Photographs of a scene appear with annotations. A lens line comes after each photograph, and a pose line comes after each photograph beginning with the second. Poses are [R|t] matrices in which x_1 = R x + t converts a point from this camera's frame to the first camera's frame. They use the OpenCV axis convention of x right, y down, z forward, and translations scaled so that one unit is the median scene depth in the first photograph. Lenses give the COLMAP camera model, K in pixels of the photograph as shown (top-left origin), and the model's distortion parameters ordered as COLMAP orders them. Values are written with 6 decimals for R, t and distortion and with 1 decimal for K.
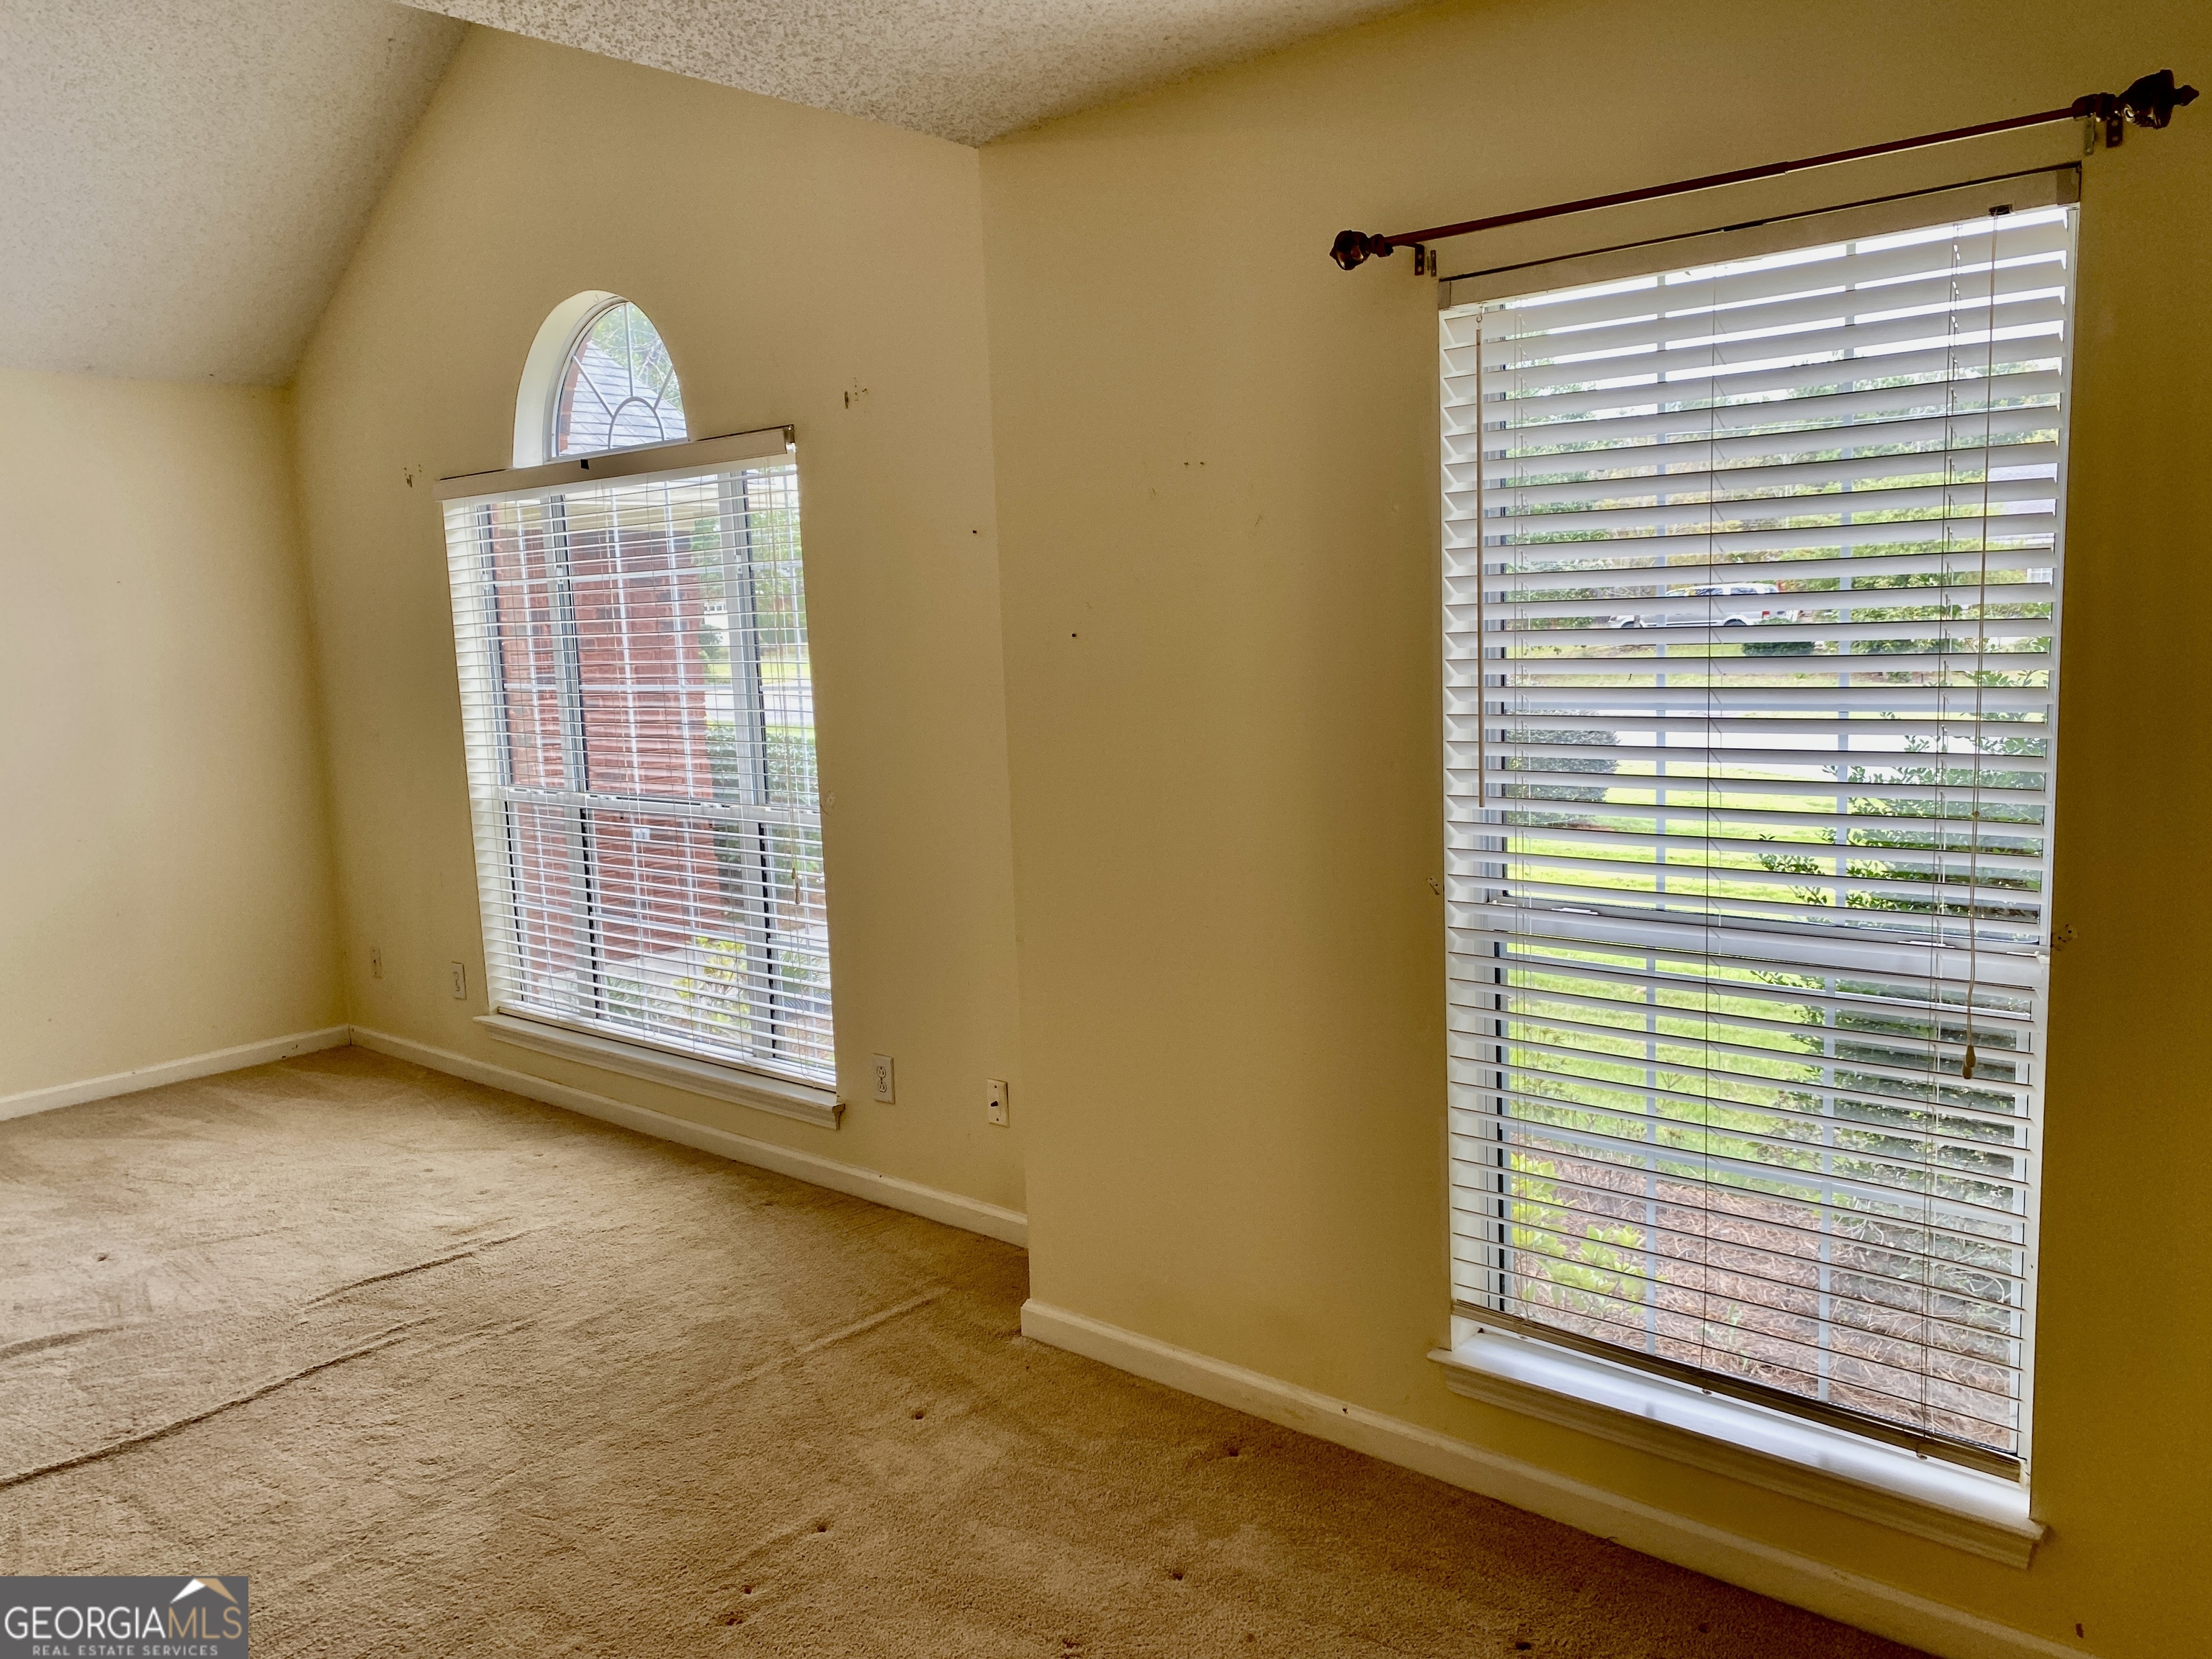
lens RADIAL K [[1704.7, 0, 1112.4], [0, 1704.7, 816.3], [0, 0, 1]] dist [0.060326, 0.001830]
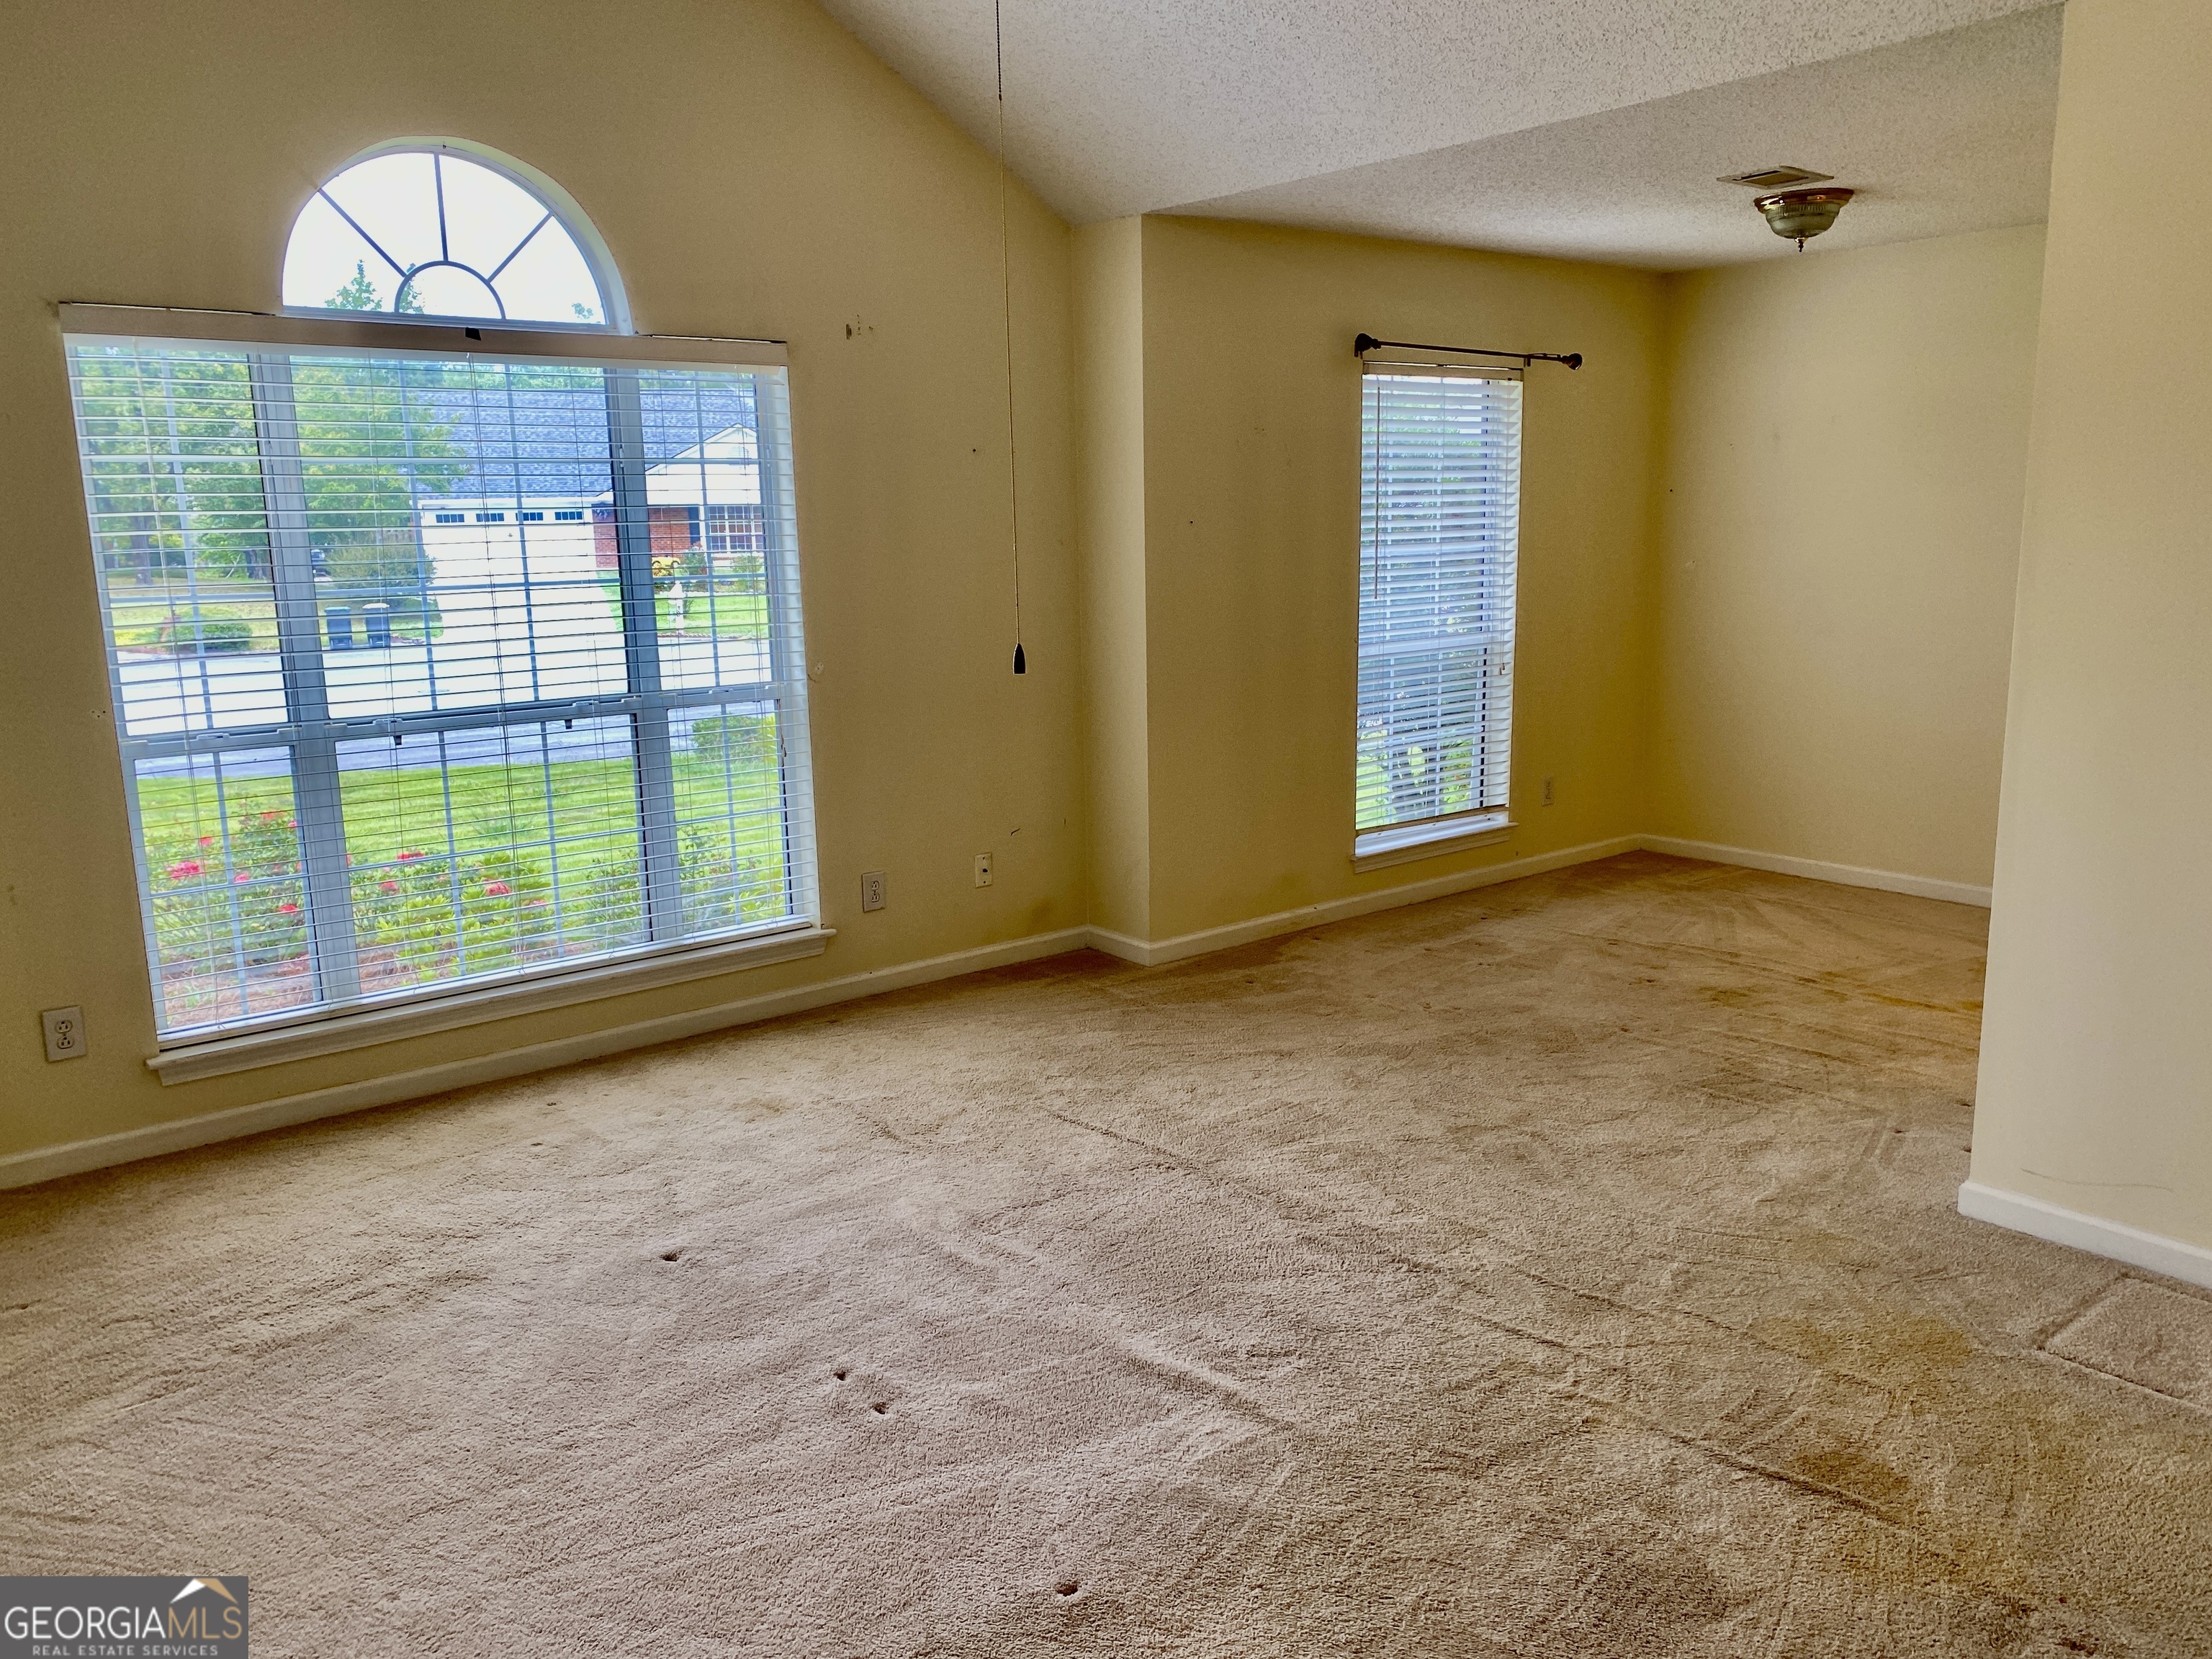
lens RADIAL K [[1704.7, 0, 1112.4], [0, 1704.7, 816.3], [0, 0, 1]] dist [0.060326, 0.001830]
pose [[0.168627, -0.140514, 0.975613, -1.354734], [0.132038, 0.984086, 0.118912, -0.024219], [-0.976796, 0.108766, 0.184496, 0.625866]]
